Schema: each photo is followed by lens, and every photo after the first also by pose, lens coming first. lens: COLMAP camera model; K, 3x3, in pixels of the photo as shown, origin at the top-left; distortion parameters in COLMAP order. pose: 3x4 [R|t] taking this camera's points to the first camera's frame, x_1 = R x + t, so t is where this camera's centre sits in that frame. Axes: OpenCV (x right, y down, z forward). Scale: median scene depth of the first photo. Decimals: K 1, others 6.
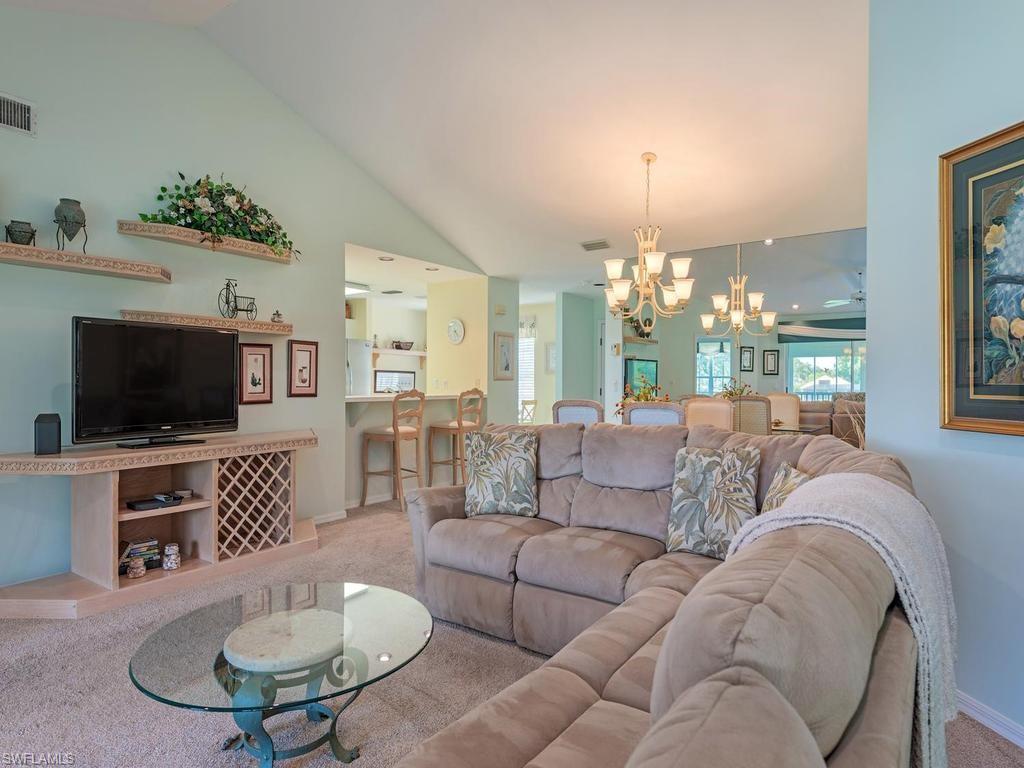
lens RADIAL K [[605.7, 0, 512.0], [0, 605.7, 384.0], [0, 0, 1]] dist [-0.001240, -0.000077]
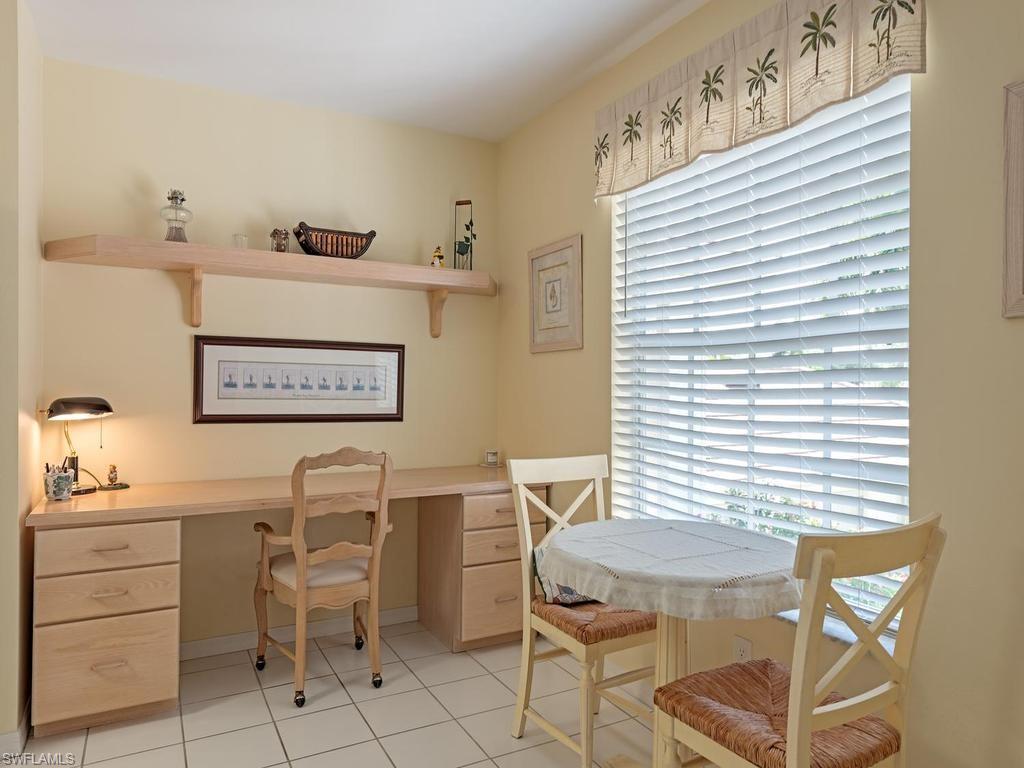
lens RADIAL K [[703.6, 0, 512.0], [0, 703.6, 384.0], [0, 0, 1]] dist [-0.002515, -0.001107]
pose [[0.882135, -0.002196, -0.470992, 0.029627], [-0.003071, 0.999941, -0.010414, 0.000280], [0.470987, 0.010633, 0.882076, 0.769236]]
